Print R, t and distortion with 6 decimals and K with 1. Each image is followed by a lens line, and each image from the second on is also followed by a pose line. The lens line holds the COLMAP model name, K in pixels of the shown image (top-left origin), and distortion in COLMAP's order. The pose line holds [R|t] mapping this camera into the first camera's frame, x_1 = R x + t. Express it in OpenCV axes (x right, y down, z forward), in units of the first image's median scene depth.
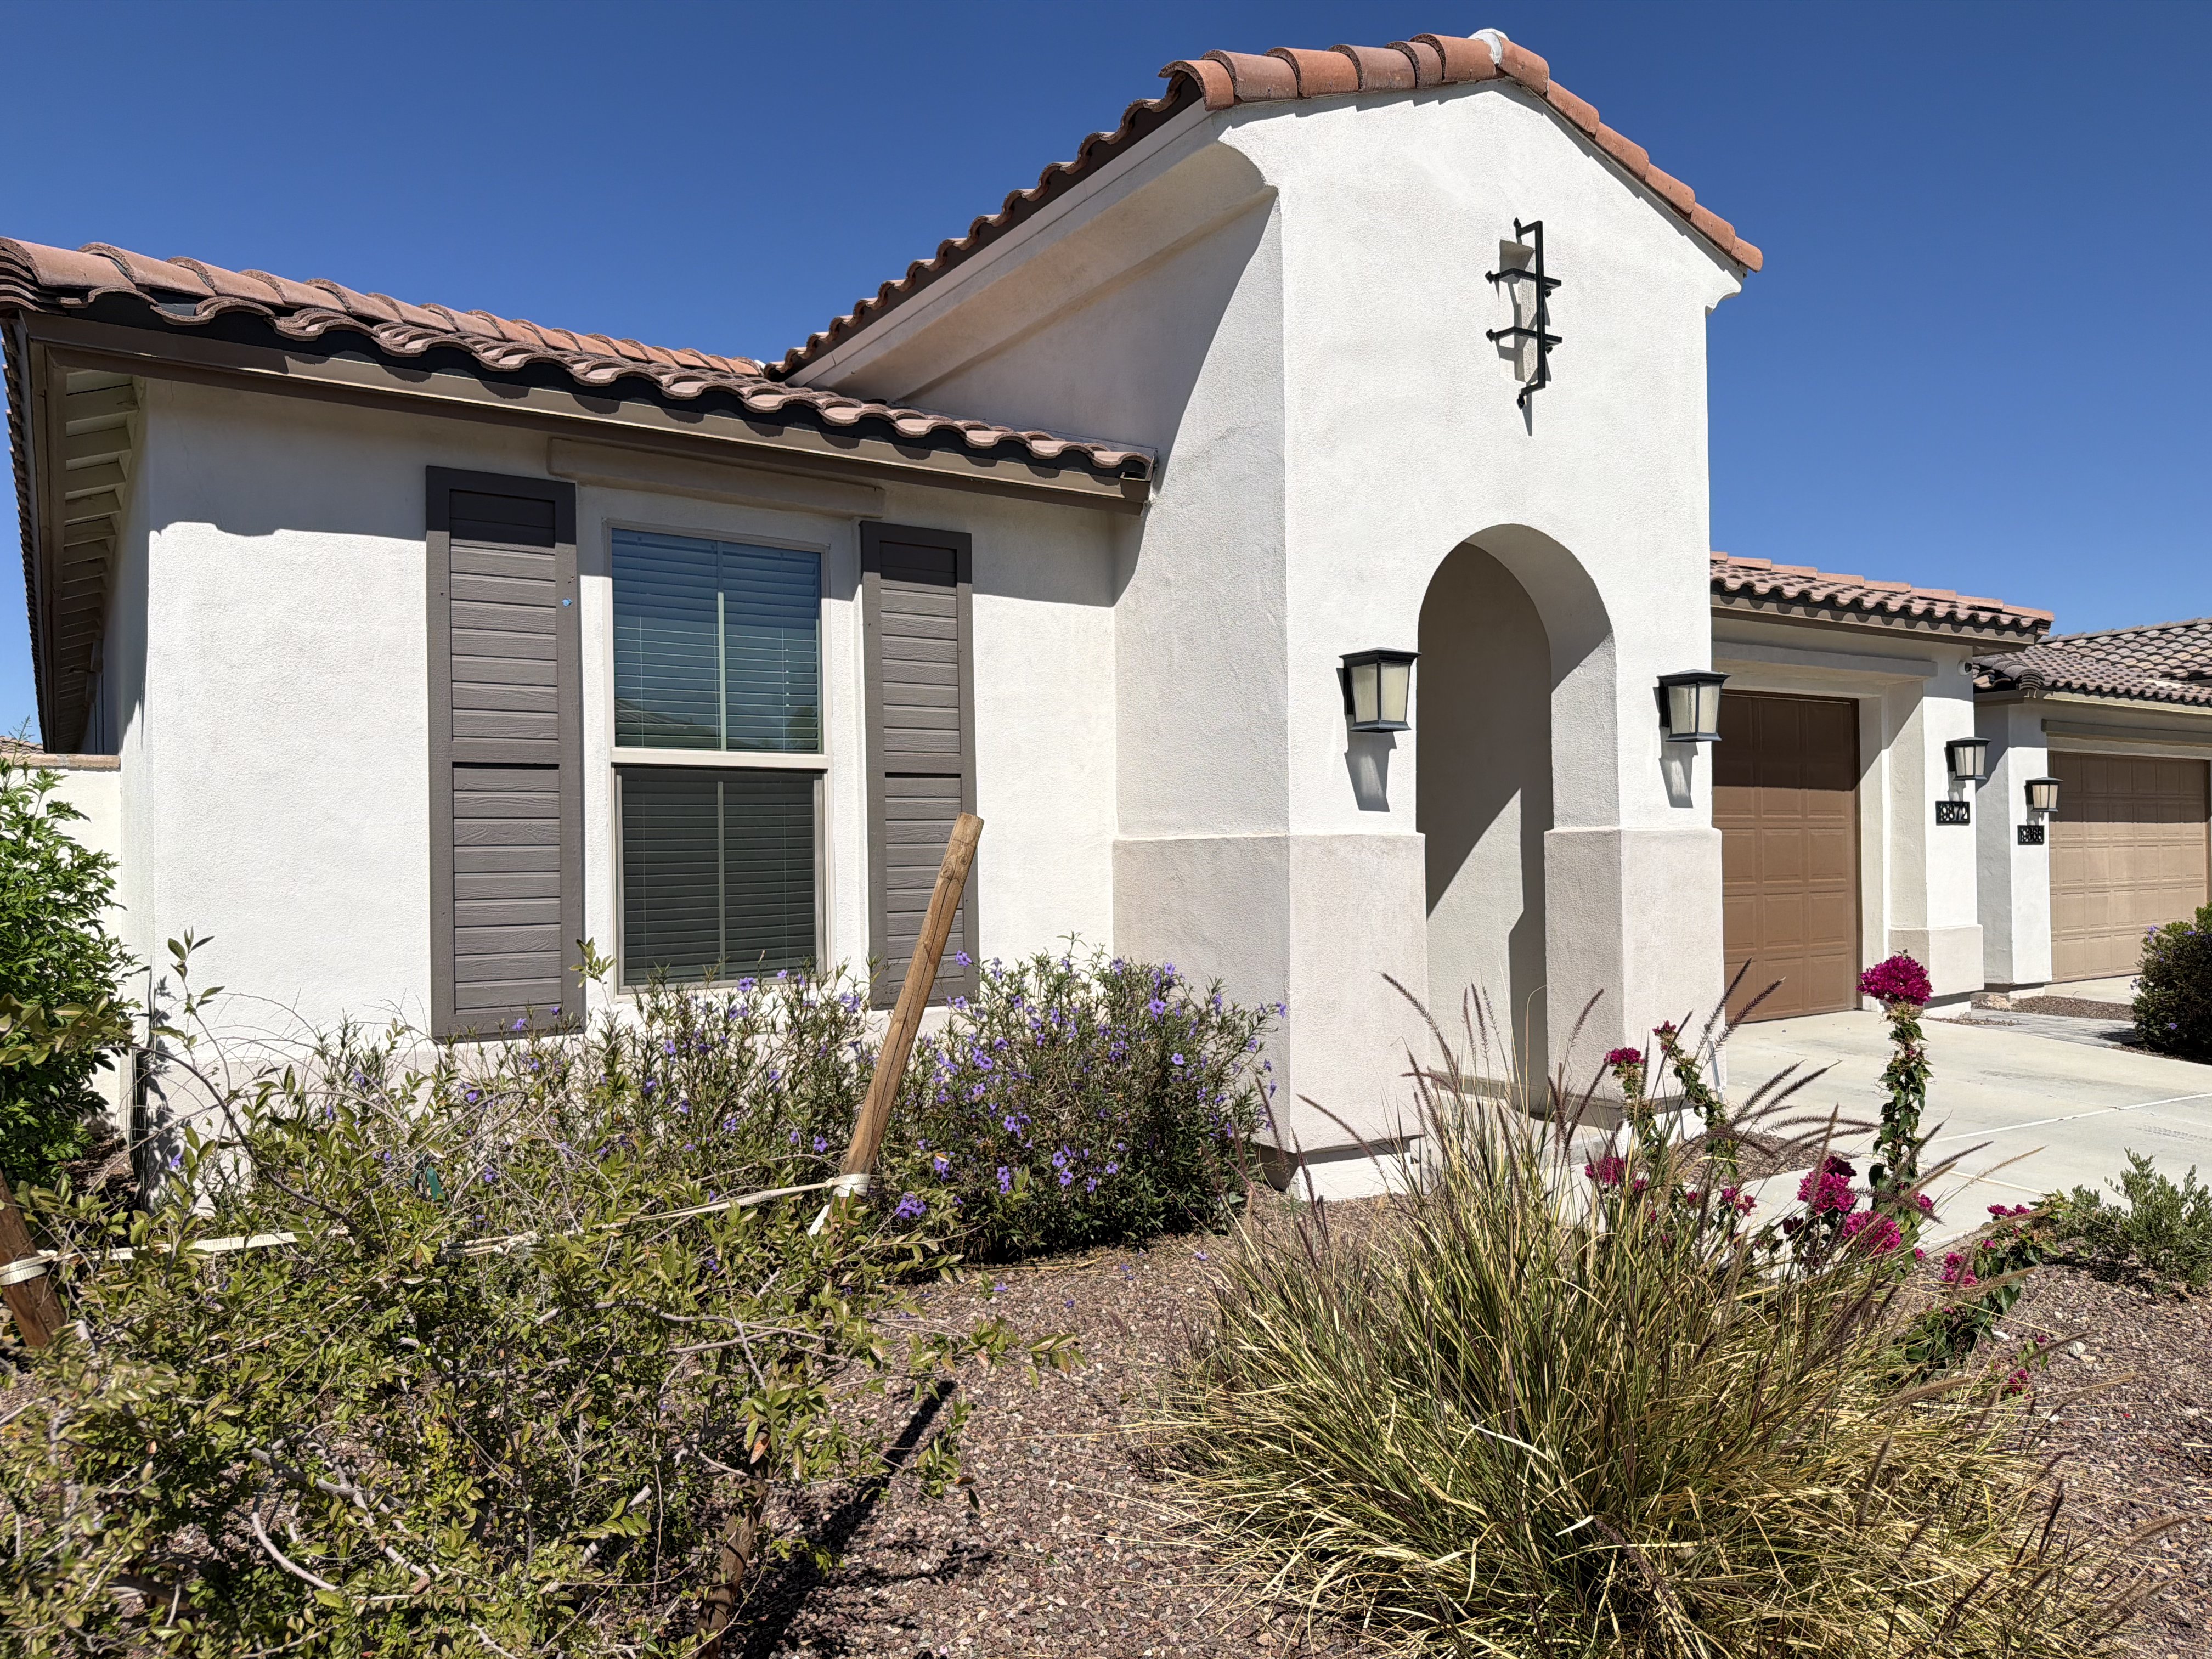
lens RADIAL K [[1570.8, 0, 1117.3], [0, 1570.8, 840.4], [0, 0, 1]] dist [0.028566, -0.028113]
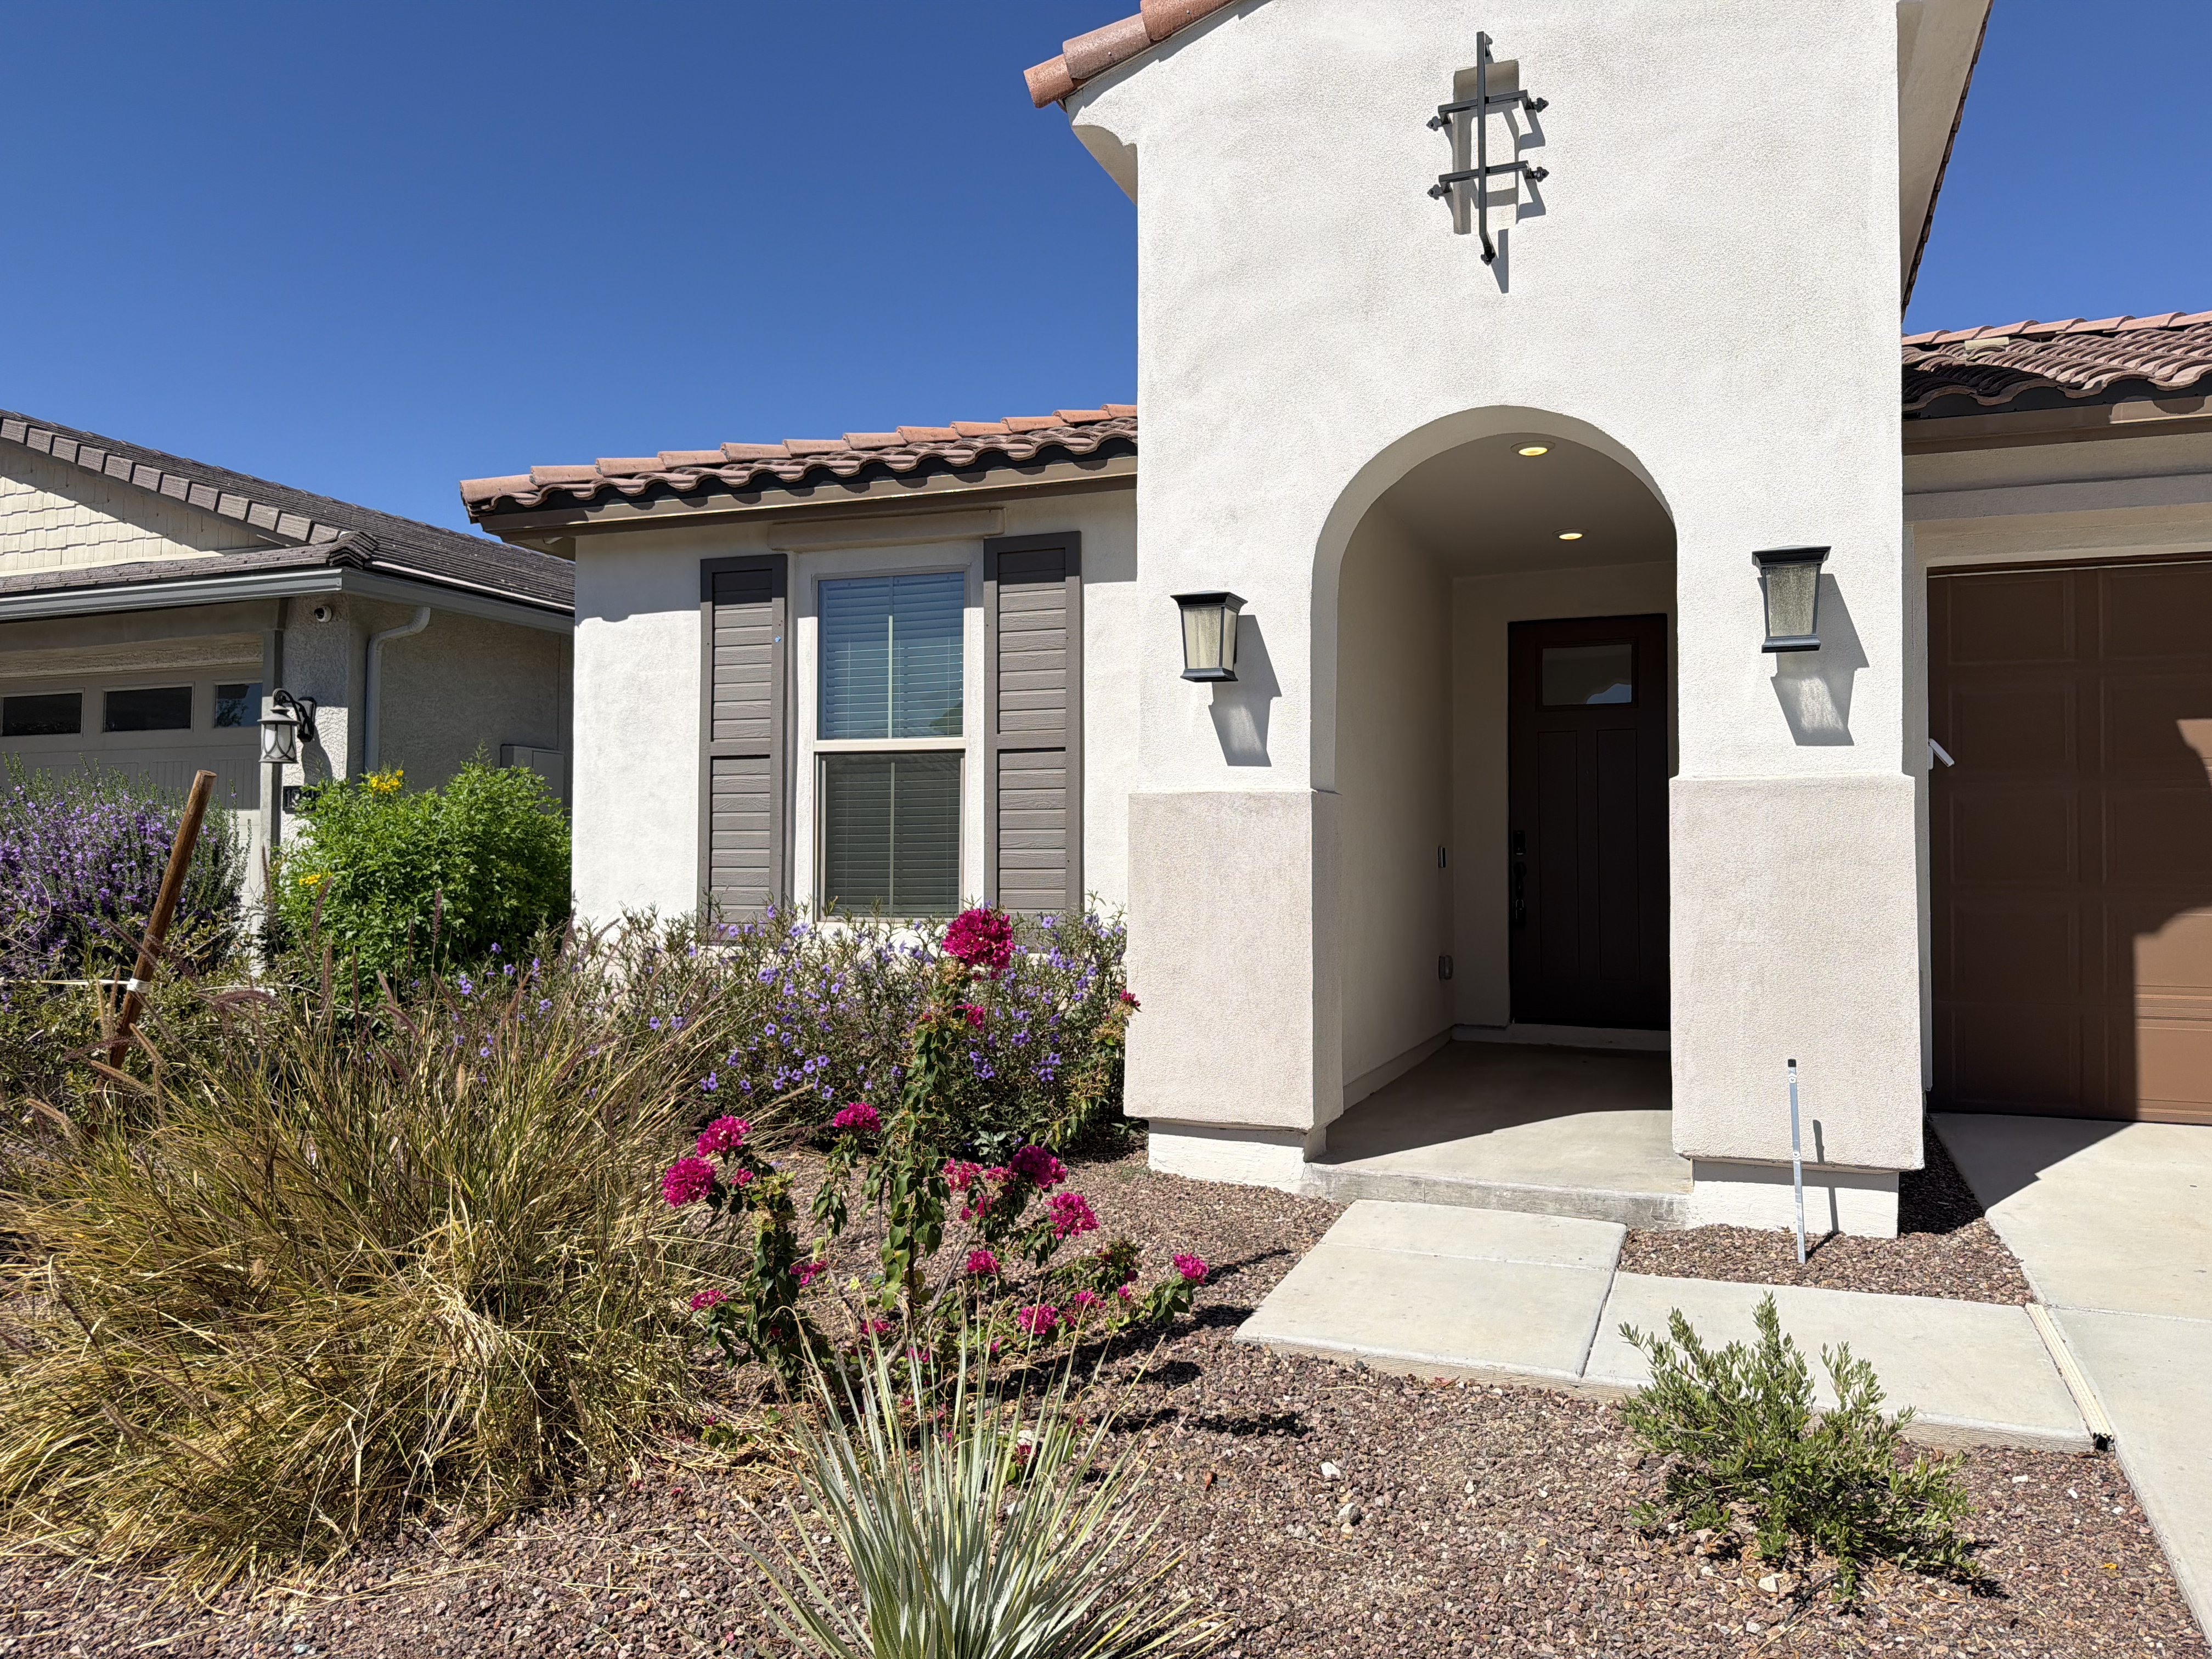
lens RADIAL K [[1570.8, 0, 1113.9], [0, 1570.8, 820.7], [0, 0, 1]] dist [0.028566, -0.028113]
pose [[0.561921, -0.011569, -0.827110, 0.898155], [-0.009848, 0.999738, -0.020674, 0.033701], [0.827132, 0.019762, 0.561660, 0.431523]]
